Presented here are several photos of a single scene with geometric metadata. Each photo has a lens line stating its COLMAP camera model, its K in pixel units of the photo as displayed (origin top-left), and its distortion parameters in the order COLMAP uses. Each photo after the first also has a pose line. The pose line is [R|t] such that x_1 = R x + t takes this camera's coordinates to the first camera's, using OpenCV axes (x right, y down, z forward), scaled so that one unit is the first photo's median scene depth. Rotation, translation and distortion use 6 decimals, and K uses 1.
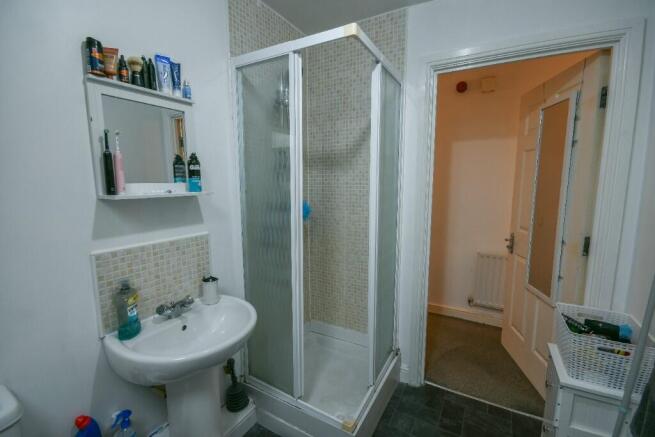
lens RADIAL K [[288.8, 0, 327.5], [0, 288.8, 218.5], [0, 0, 1]] dist [0.000233, 0.000023]
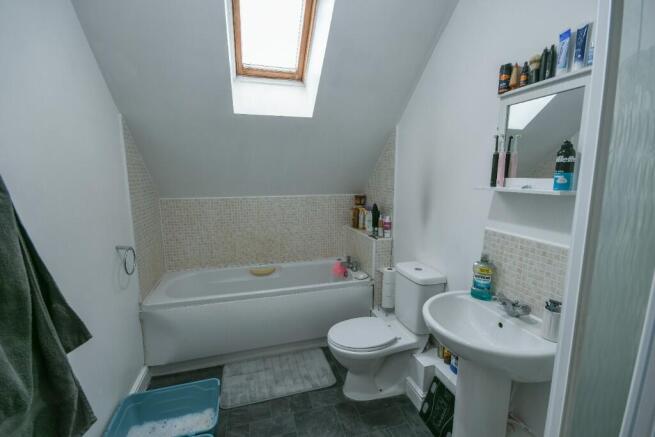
lens RADIAL K [[288.8, 0, 327.5], [0, 288.8, 218.5], [0, 0, 1]] dist [0.000233, 0.000023]
pose [[-0.697039, 0.114039, -0.707907, 0.601930], [-0.092696, 0.964656, 0.246672, -0.169769], [0.711017, 0.237560, -0.661831, 1.195089]]
